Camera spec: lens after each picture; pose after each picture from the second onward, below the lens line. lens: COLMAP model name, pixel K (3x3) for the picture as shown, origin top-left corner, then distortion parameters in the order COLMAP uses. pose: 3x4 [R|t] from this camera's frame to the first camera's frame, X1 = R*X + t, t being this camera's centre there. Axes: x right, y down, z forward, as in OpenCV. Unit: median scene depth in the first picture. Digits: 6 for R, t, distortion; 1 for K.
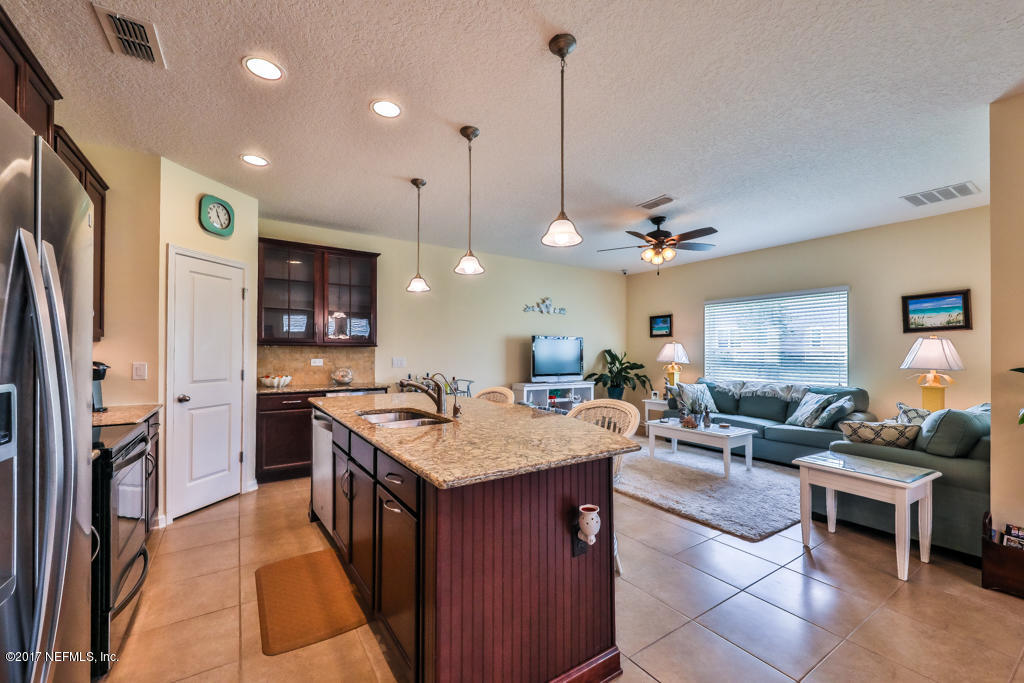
lens RADIAL K [[418.5, 0, 507.5], [0, 418.5, 347.1], [0, 0, 1]] dist [-0.002754, -0.001399]
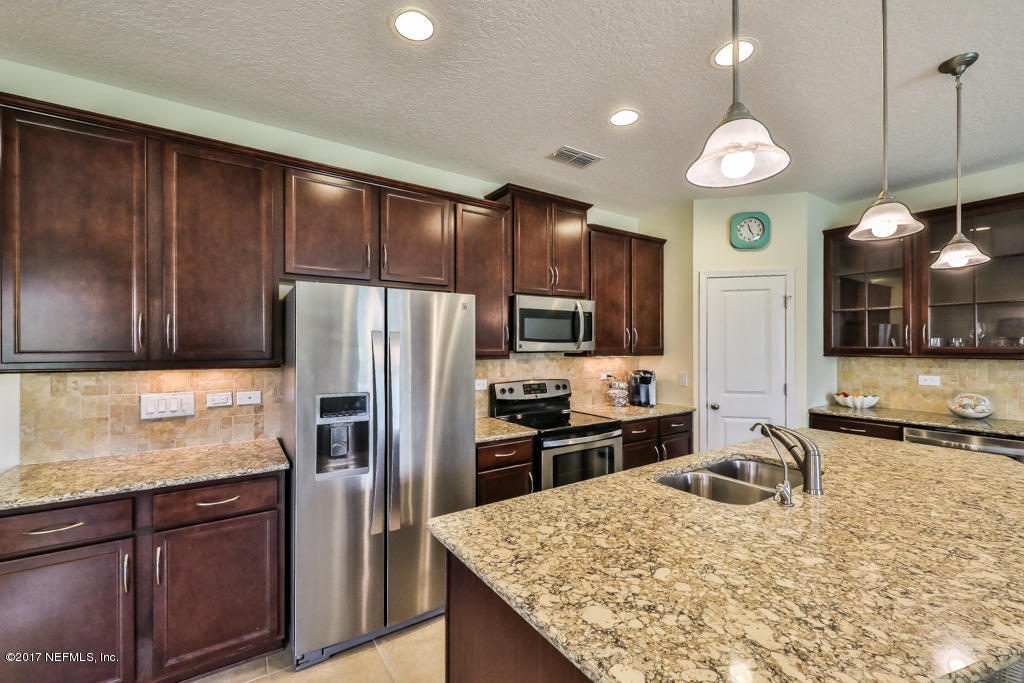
lens RADIAL K [[418.5, 0, 515.7], [0, 418.5, 341.6], [0, 0, 1]] dist [-0.002754, -0.001399]
pose [[0.002031, -0.014726, -0.999889, 0.344987], [0.016148, 0.999762, -0.014692, -0.042197], [0.999868, -0.016116, 0.002269, 0.467986]]
